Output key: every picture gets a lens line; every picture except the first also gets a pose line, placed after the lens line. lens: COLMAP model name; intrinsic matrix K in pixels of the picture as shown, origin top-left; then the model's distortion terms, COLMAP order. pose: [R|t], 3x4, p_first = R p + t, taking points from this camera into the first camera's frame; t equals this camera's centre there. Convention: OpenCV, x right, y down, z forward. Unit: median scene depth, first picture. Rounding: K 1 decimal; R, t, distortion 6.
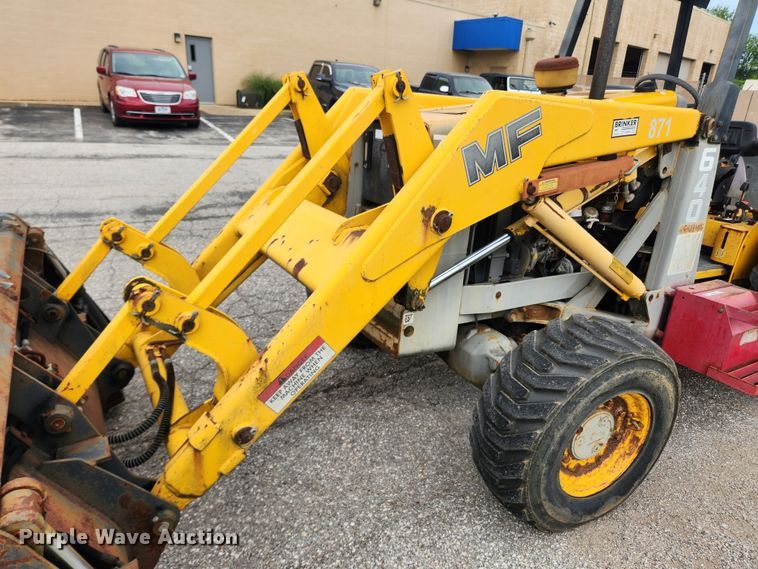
lens RADIAL K [[521.1, 0, 377.3], [0, 521.1, 295.6], [0, 0, 1]] dist [0.045880, -0.047289]
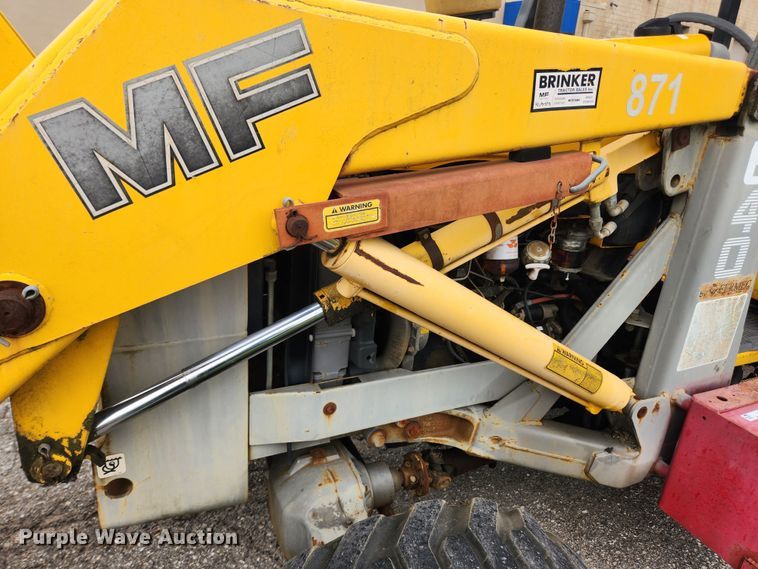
lens RADIAL K [[527.3, 0, 379.0], [0, 527.3, 284.5], [0, 0, 1]] dist [0.007906, -0.001534]
pose [[0.995256, 0.045978, -0.085743, 0.304809], [-0.045773, 0.998942, 0.004356, -0.124455], [0.085852, -0.000411, 0.996308, 0.453505]]
